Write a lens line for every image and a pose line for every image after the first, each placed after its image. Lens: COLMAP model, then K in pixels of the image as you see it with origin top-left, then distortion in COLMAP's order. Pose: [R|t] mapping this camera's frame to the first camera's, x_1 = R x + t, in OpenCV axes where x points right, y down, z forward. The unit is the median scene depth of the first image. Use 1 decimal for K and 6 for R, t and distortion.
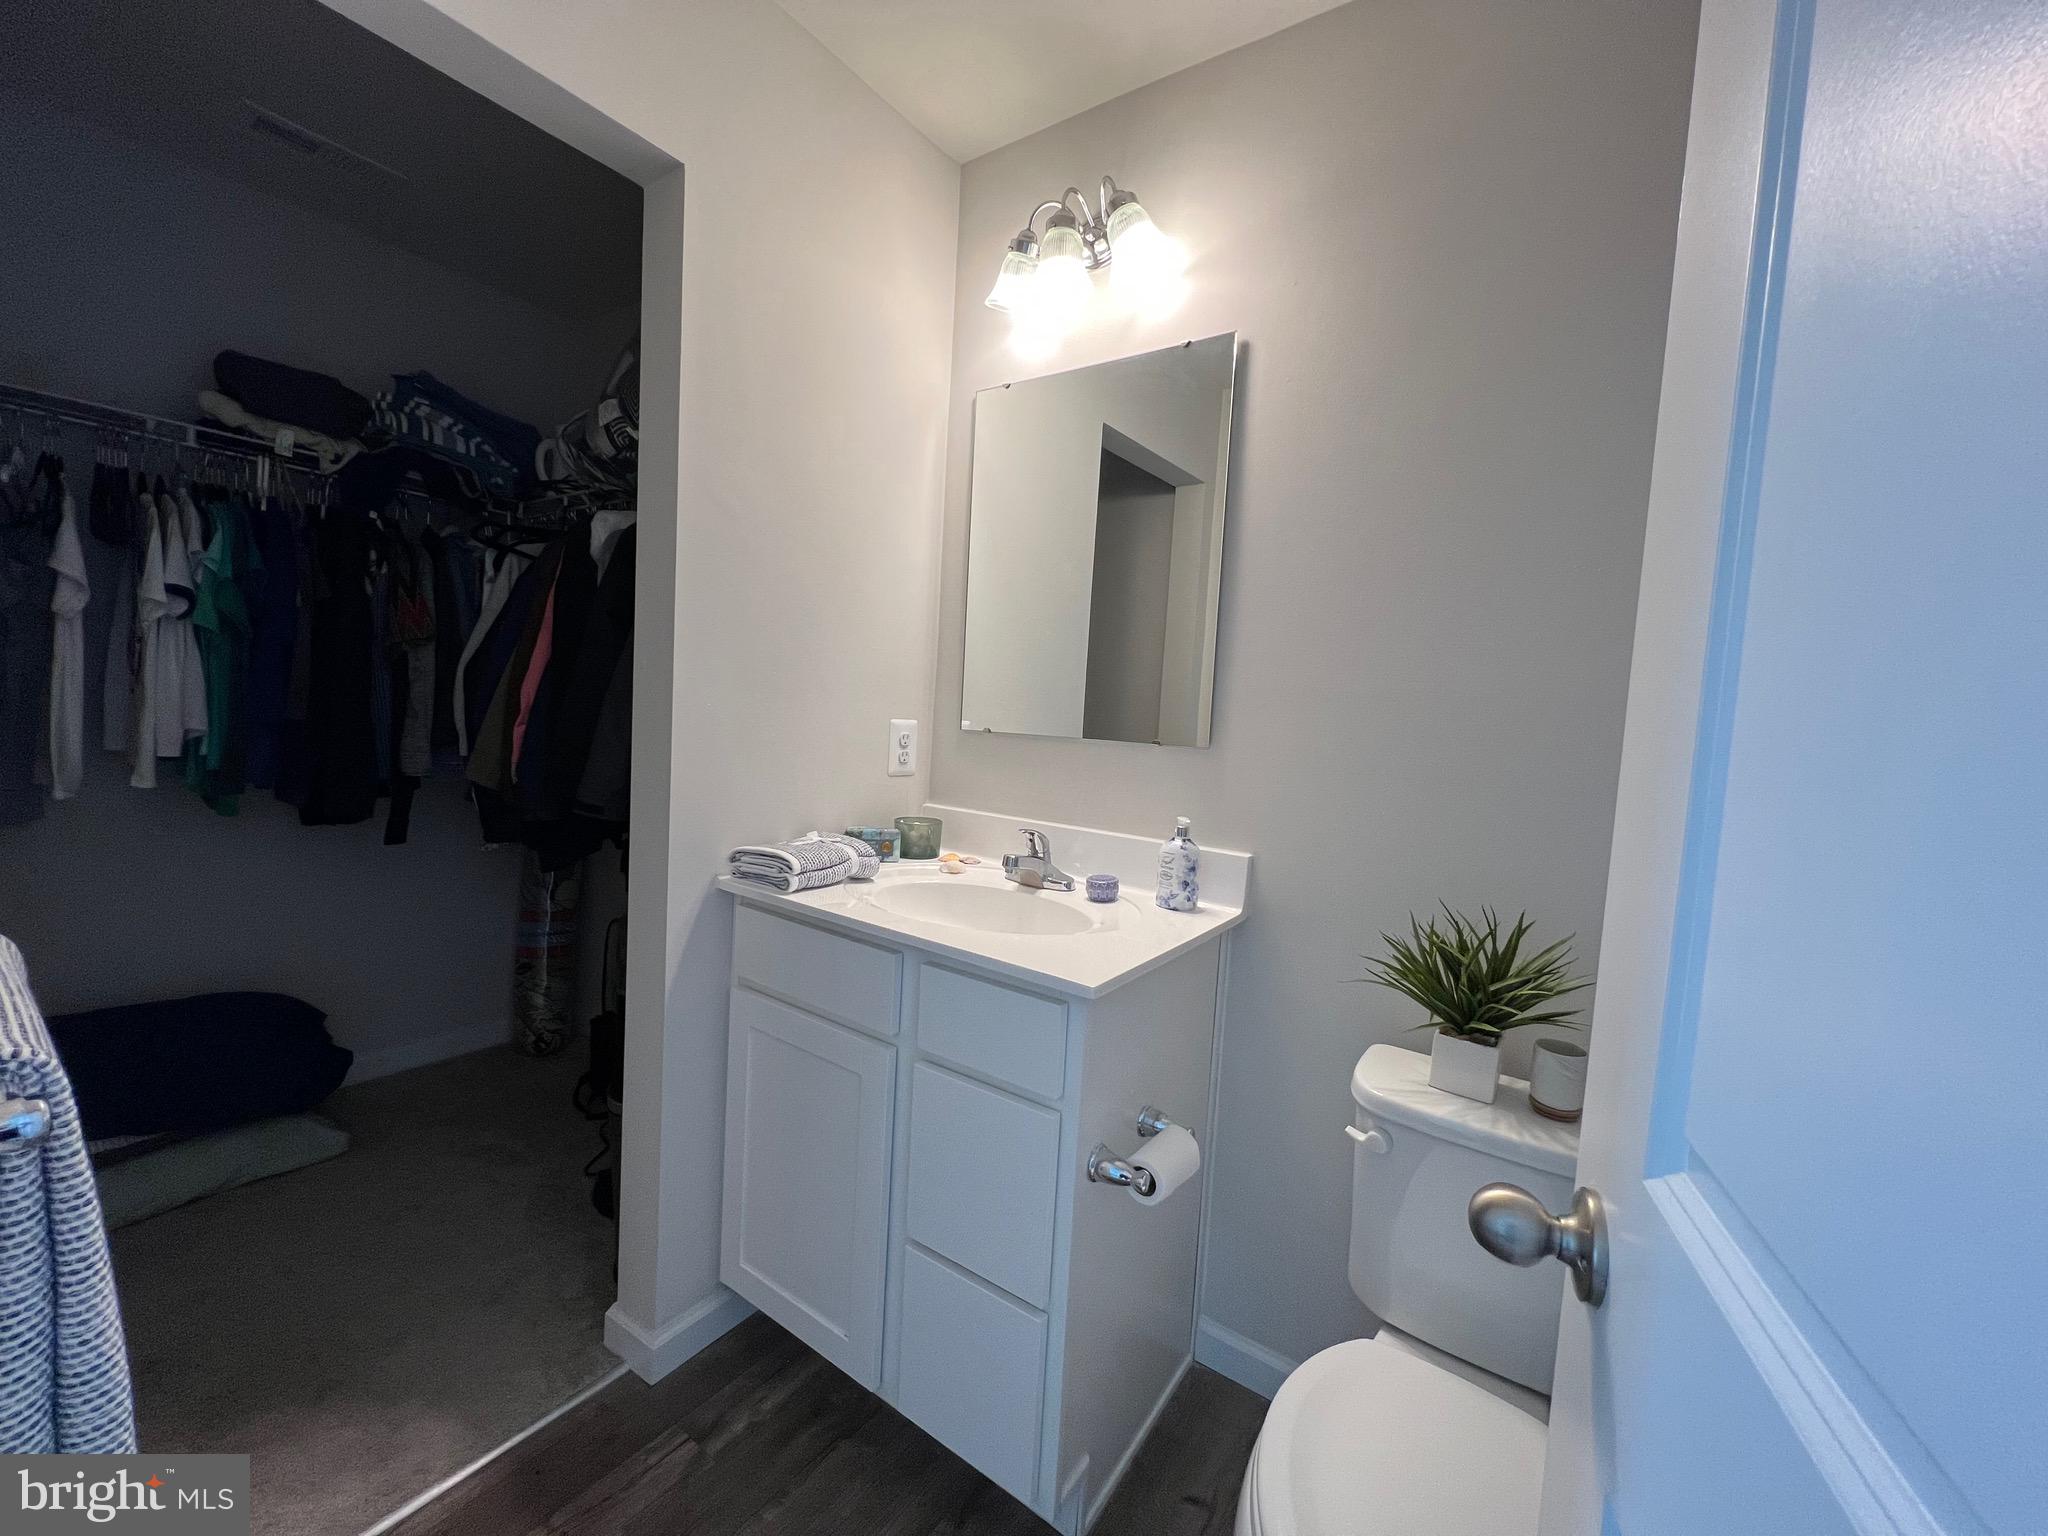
lens RADIAL K [[821.6, 0, 1017.1], [0, 821.6, 763.2], [0, 0, 1]] dist [-0.001250, 0.000352]
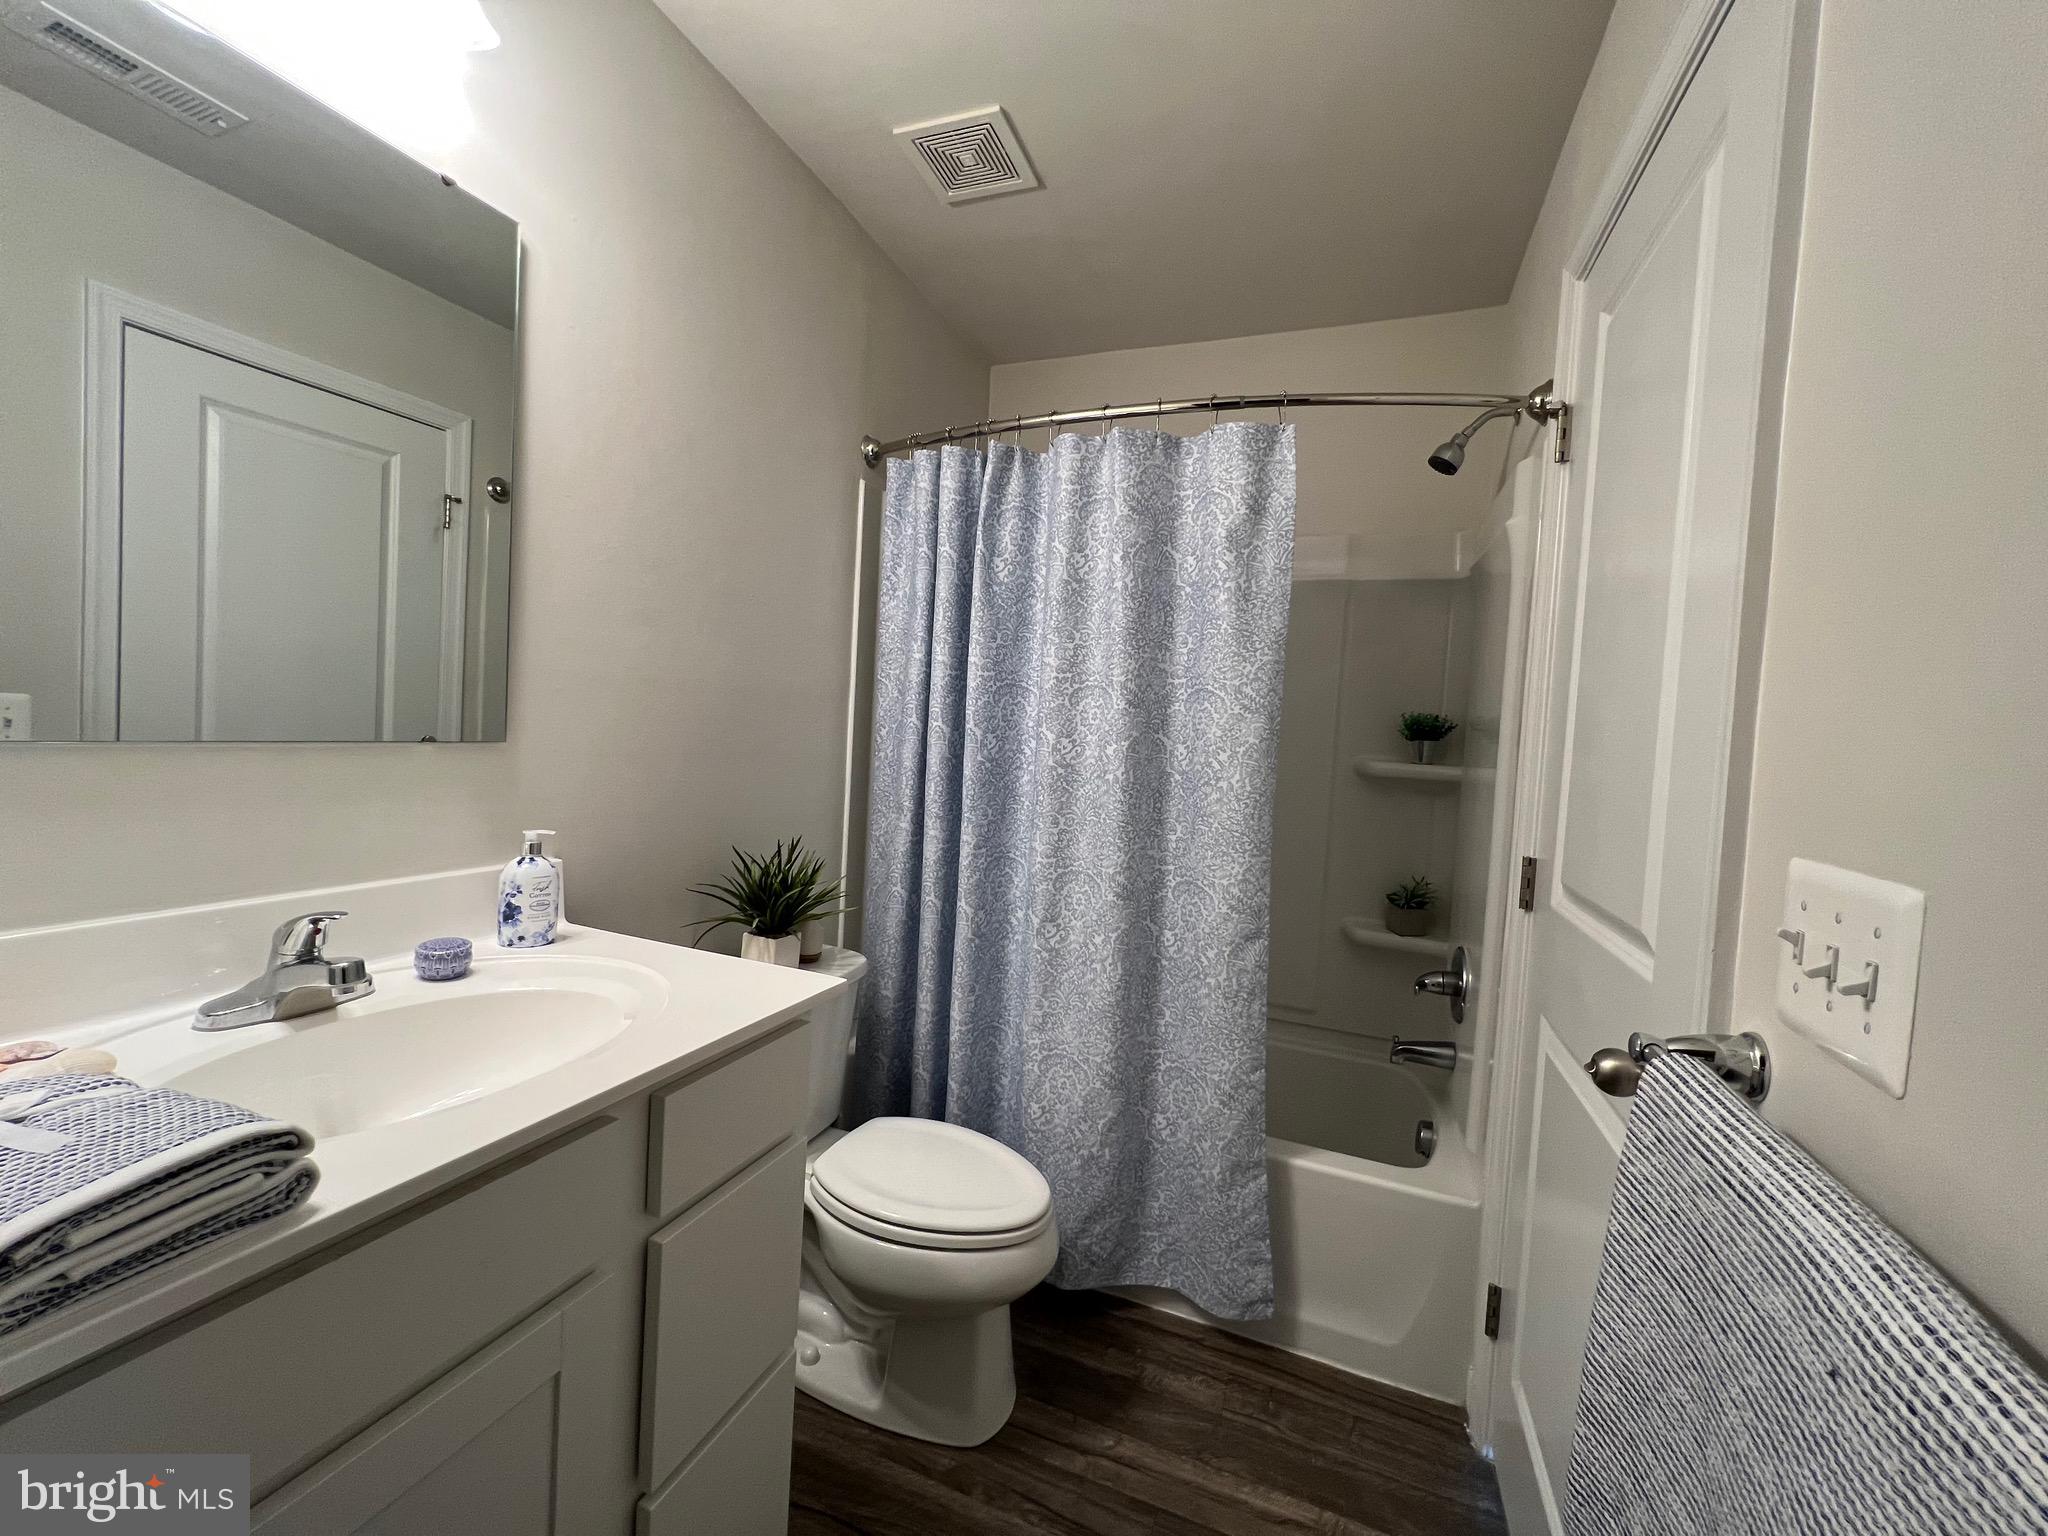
lens RADIAL K [[821.6, 0, 1017.1], [0, 821.6, 763.2], [0, 0, 1]] dist [-0.001250, 0.000352]
pose [[-0.228679, -0.108583, 0.967427, -0.678716], [0.015075, 0.993246, 0.115044, -0.084232], [-0.973385, 0.040893, -0.225498, 0.724340]]
